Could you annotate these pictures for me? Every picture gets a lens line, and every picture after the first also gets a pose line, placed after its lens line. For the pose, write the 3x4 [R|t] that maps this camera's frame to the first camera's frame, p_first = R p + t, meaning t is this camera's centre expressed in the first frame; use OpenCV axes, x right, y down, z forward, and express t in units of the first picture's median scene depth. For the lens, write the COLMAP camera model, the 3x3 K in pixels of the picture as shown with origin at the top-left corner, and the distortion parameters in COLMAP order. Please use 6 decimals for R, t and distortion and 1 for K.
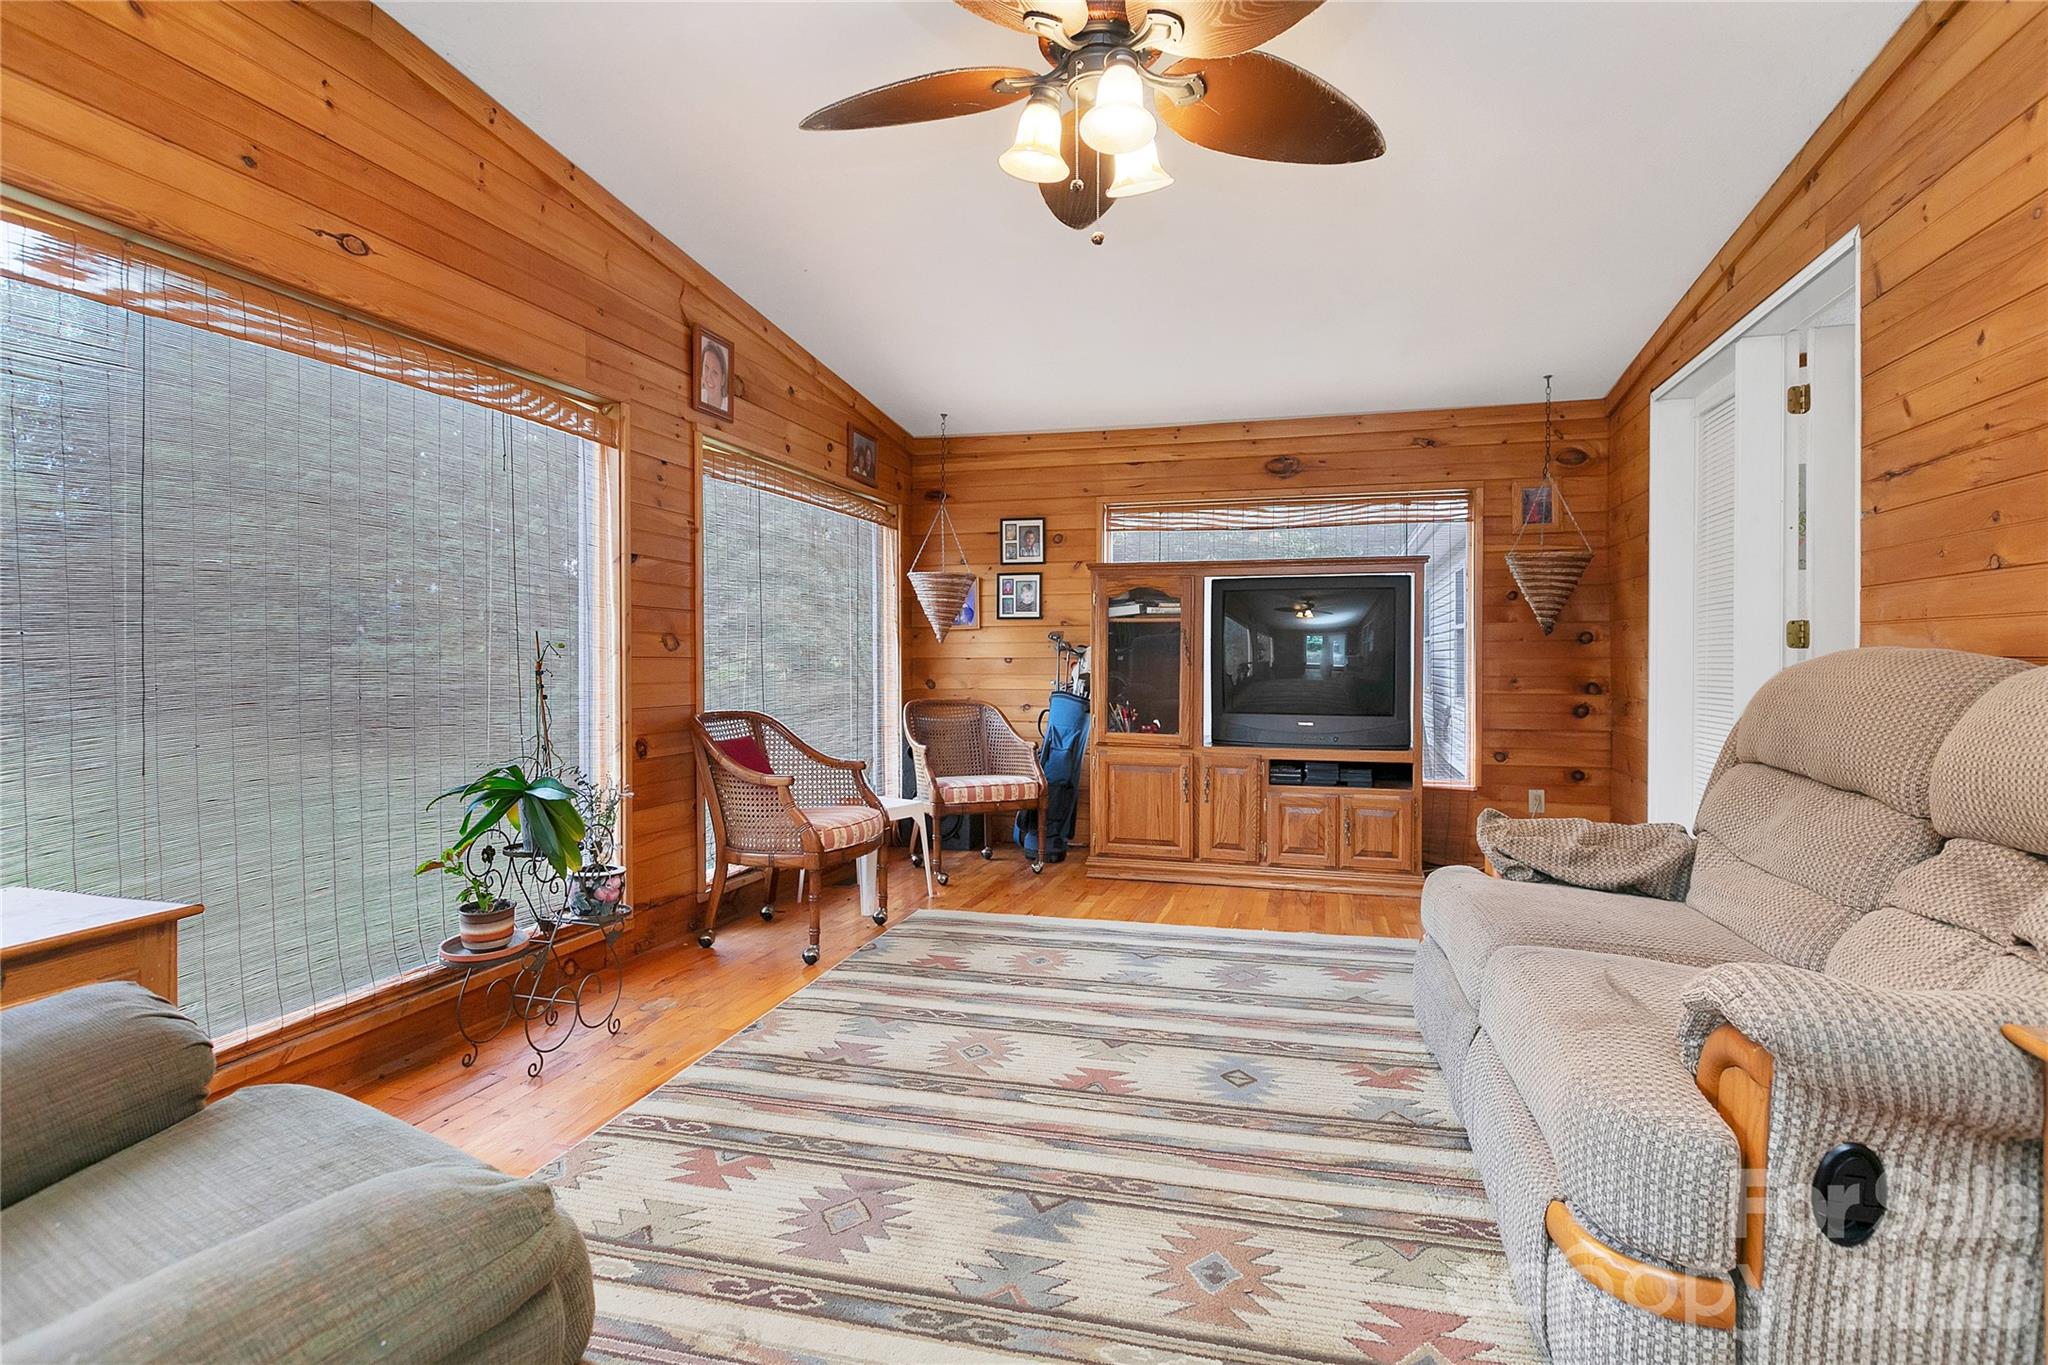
lens RADIAL K [[1000.3, 0, 1028.9], [0, 1000.3, 668.5], [0, 0, 1]] dist [0.004269, 0.000706]
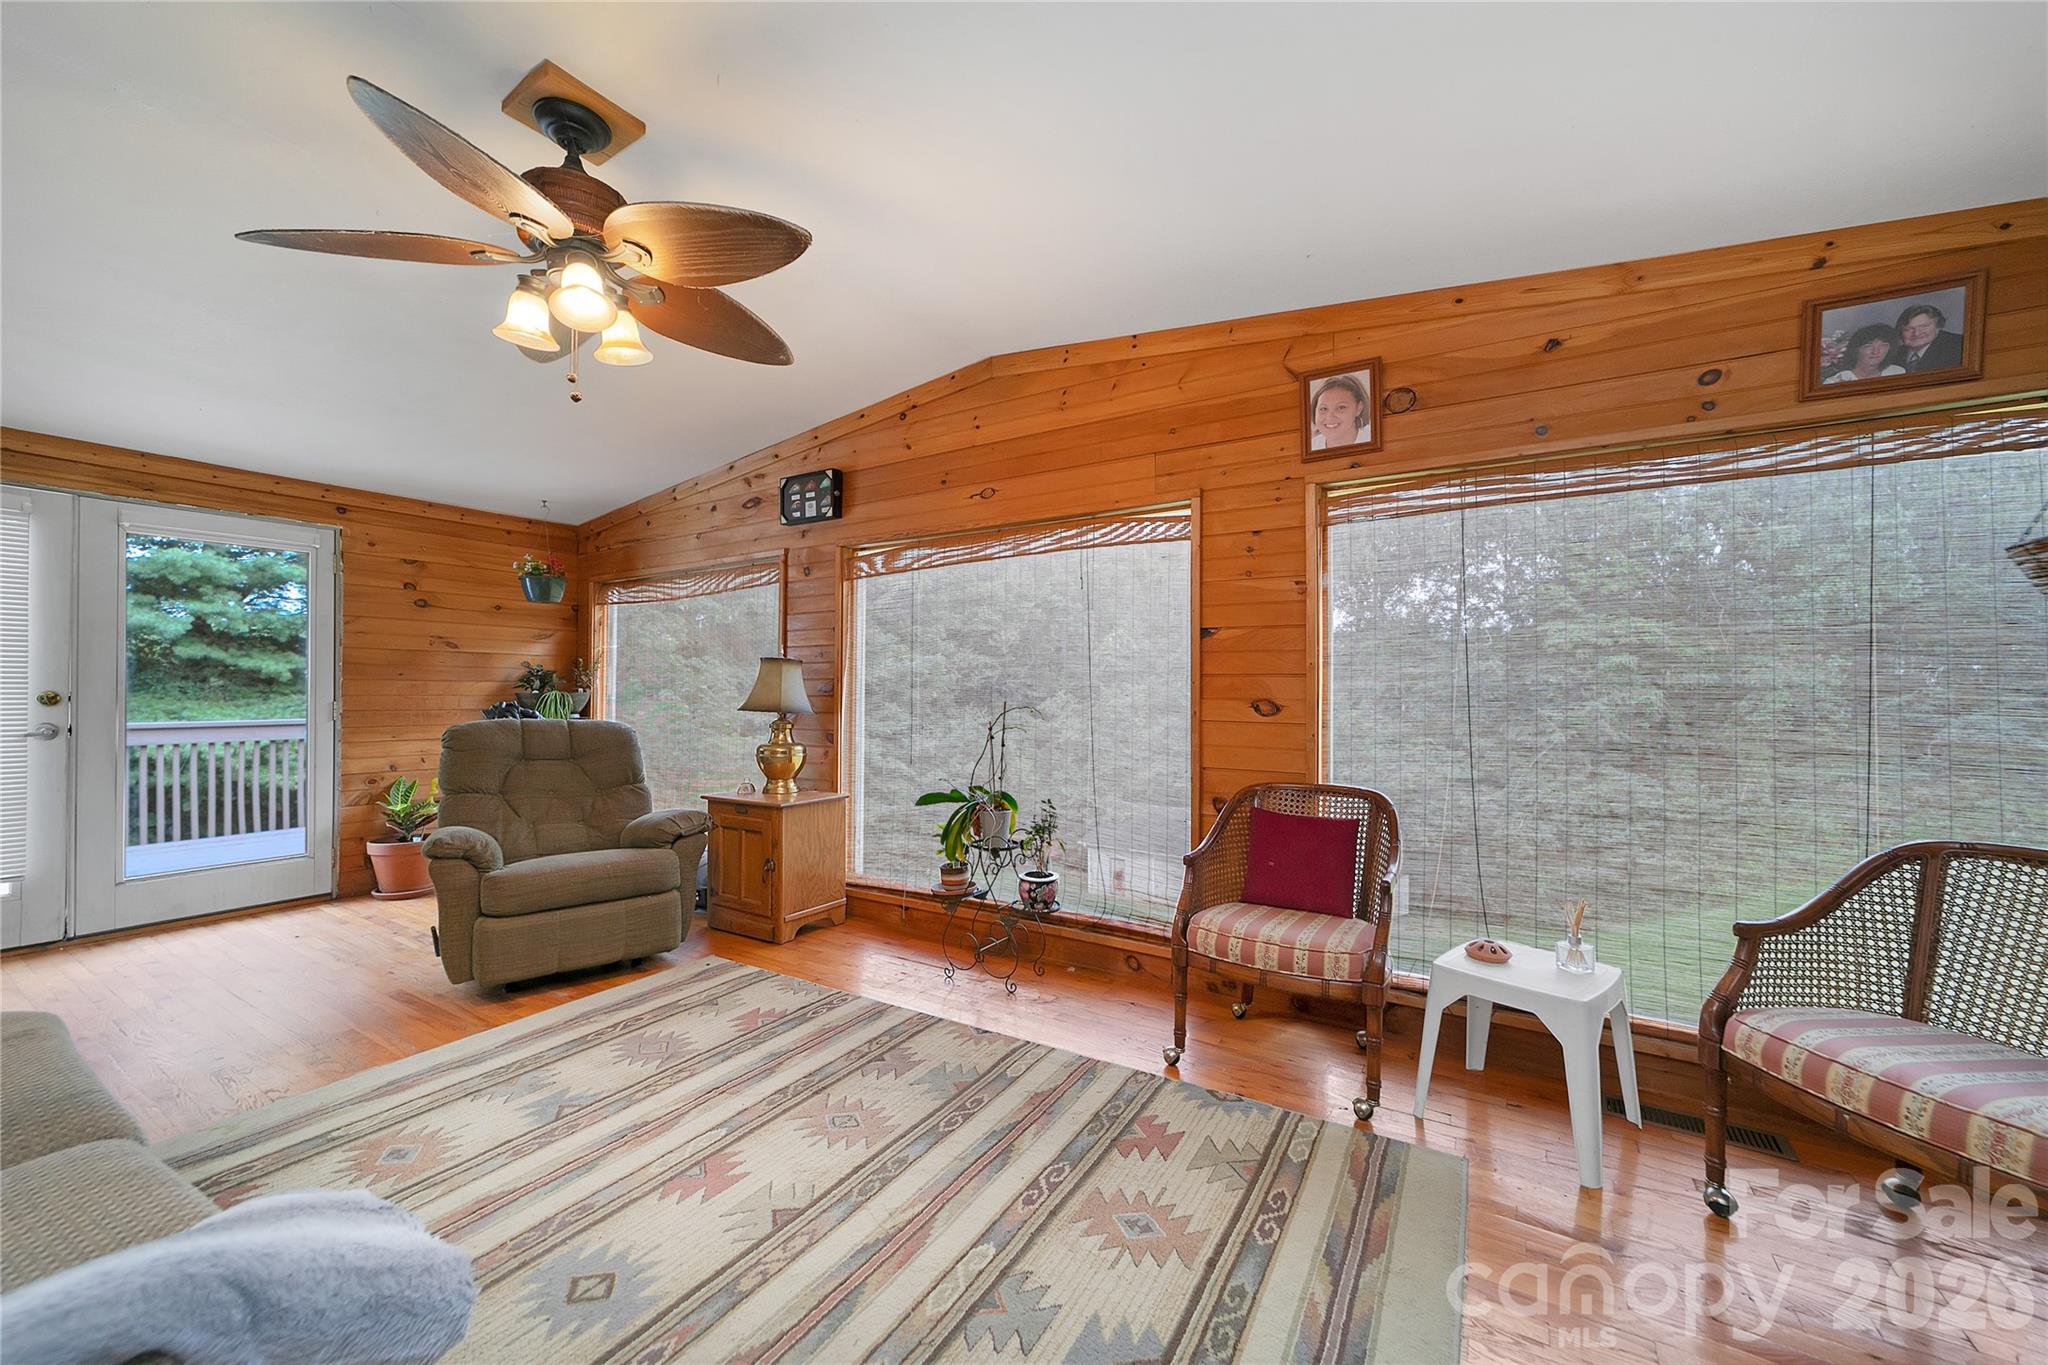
lens RADIAL K [[772.4, 0, 1021.0], [0, 772.4, 693.3], [0, 0, 1]] dist [-0.001998, 0.000077]
pose [[-0.271814, 0.001431, -0.962349, 0.510068], [-0.015972, 0.999854, 0.005998, -0.046385], [0.962217, 0.017001, -0.271751, 1.081423]]
